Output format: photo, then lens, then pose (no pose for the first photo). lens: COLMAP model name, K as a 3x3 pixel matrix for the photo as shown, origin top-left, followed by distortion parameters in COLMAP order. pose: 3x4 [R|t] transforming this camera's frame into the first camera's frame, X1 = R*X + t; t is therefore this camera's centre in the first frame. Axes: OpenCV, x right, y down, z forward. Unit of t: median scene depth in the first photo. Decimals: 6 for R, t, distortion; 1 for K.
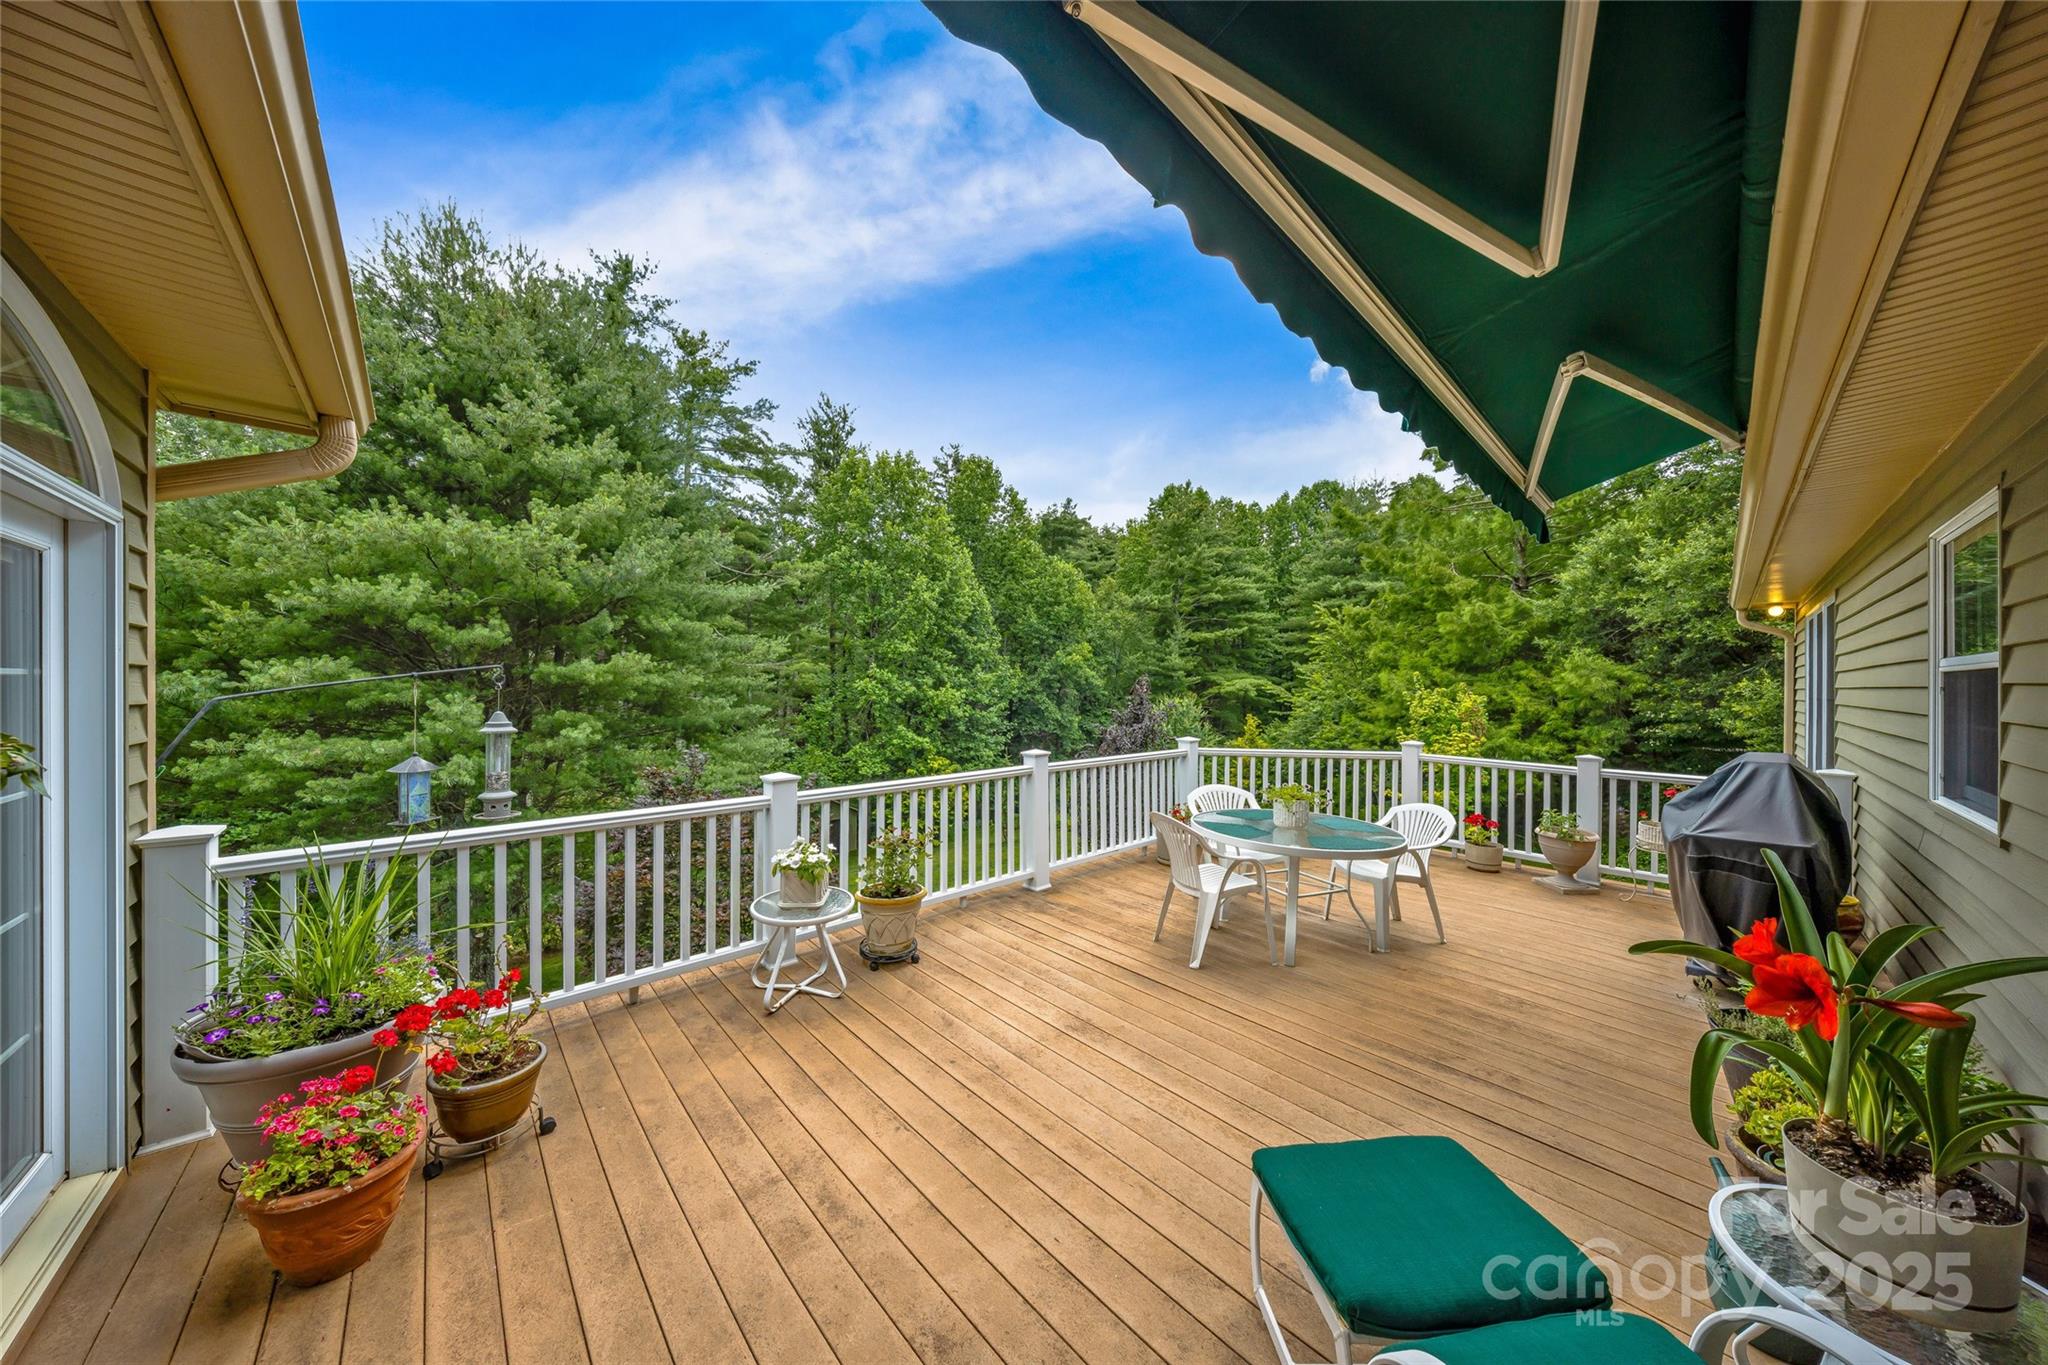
lens RADIAL K [[635.8, 0, 1011.3], [0, 635.8, 683.5], [0, 0, 1]] dist [-0.000168, -0.000030]
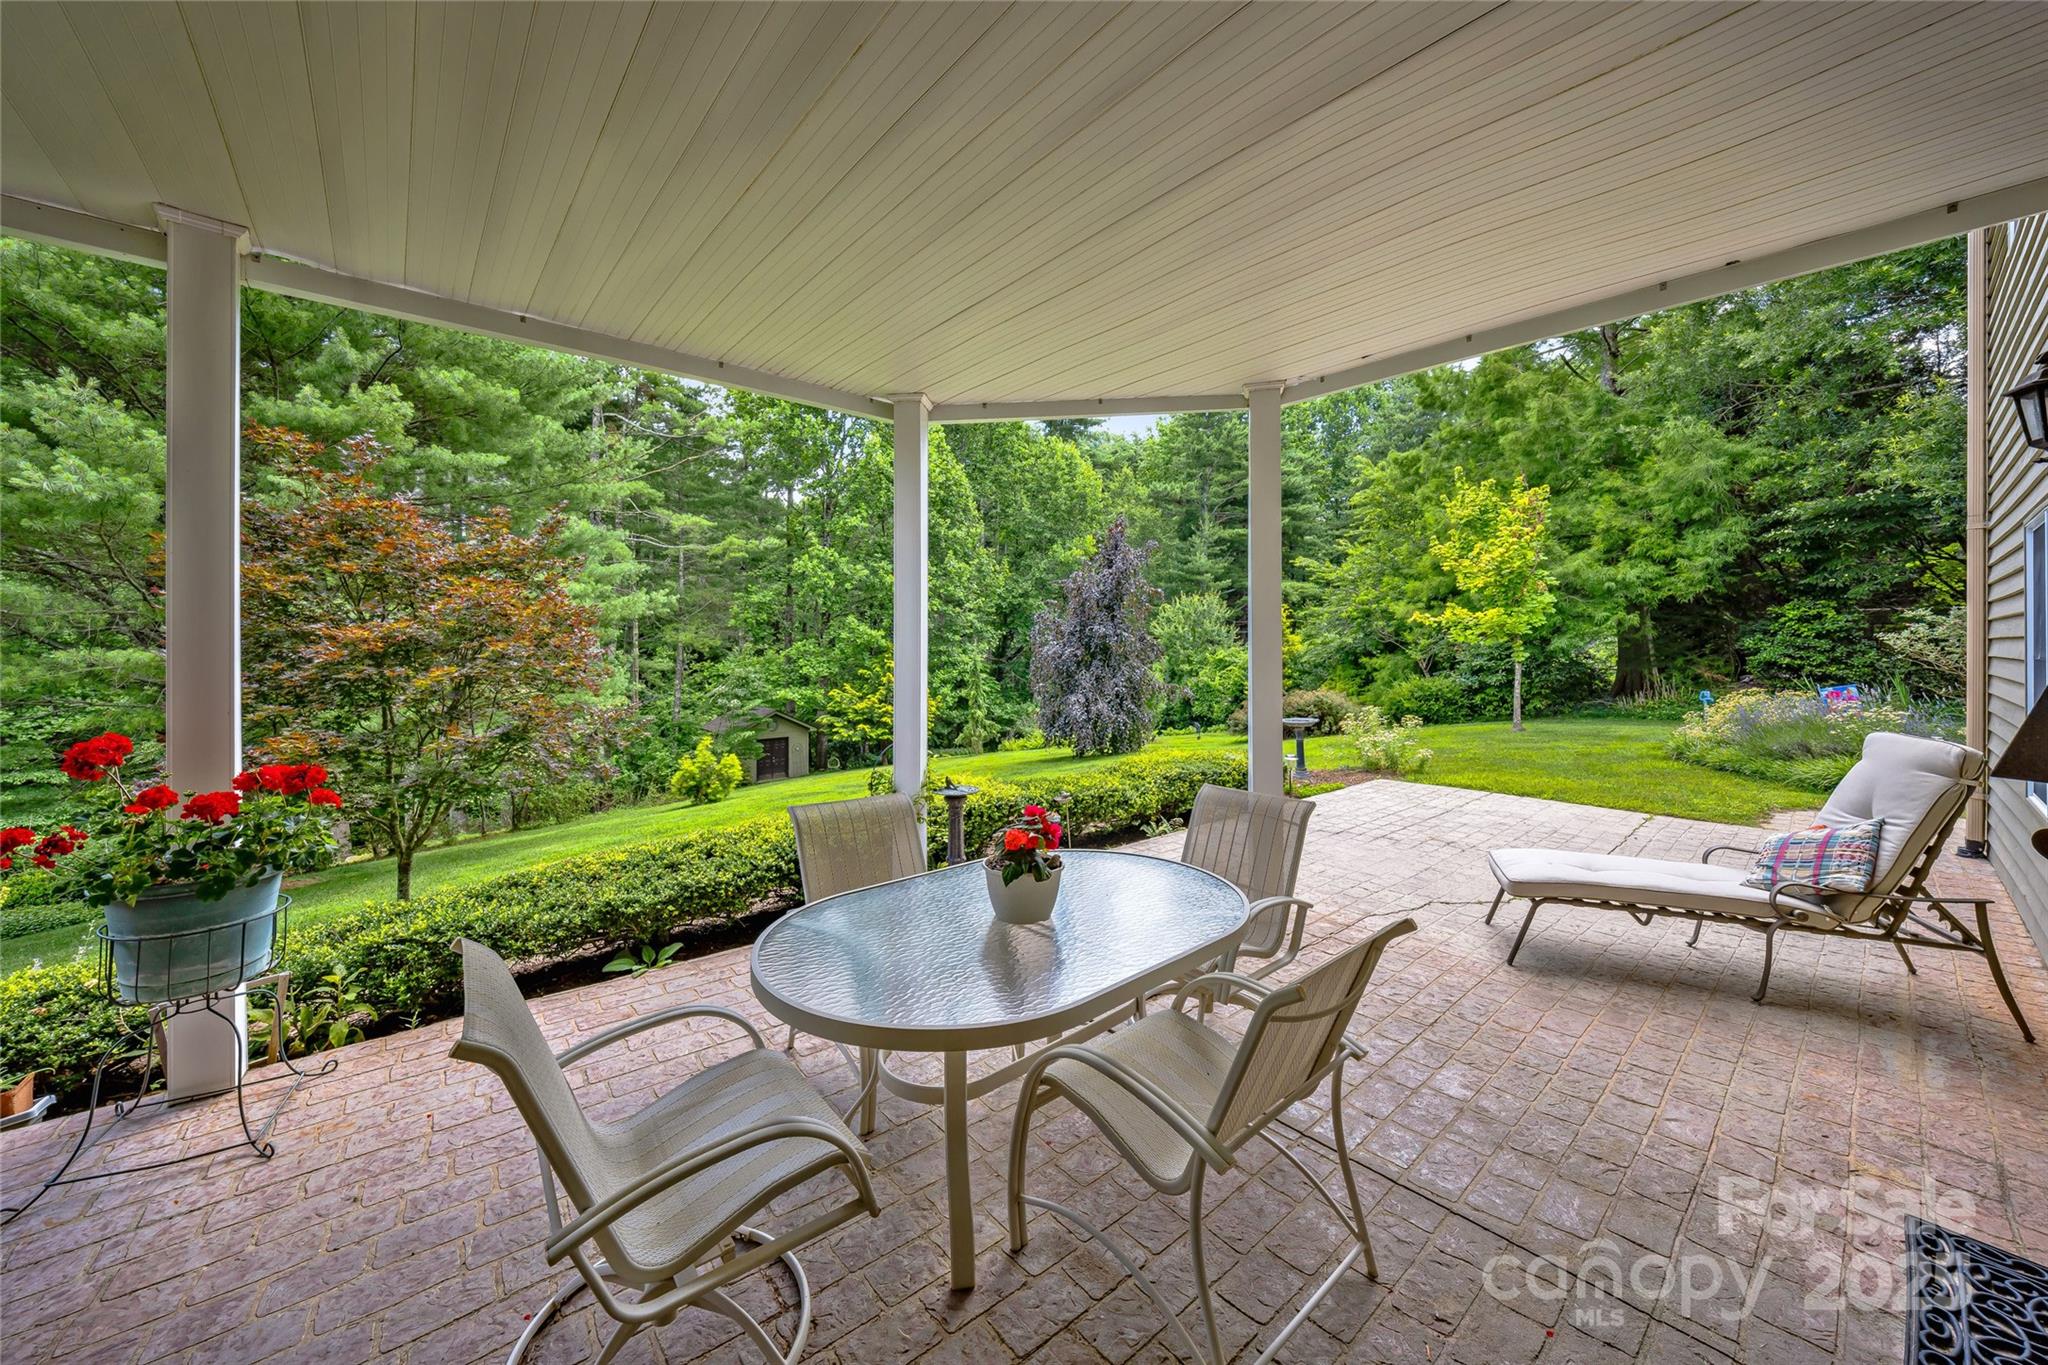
lens RADIAL K [[734.6, 0, 1006.7], [0, 734.6, 632.8], [0, 0, 1]] dist [-0.000226, 0.000002]
pose [[0.999192, -0.006764, -0.039618, 0.055342], [0.006825, 0.999976, 0.001406, 0.071877], [0.039608, -0.001675, 0.999214, 0.042719]]
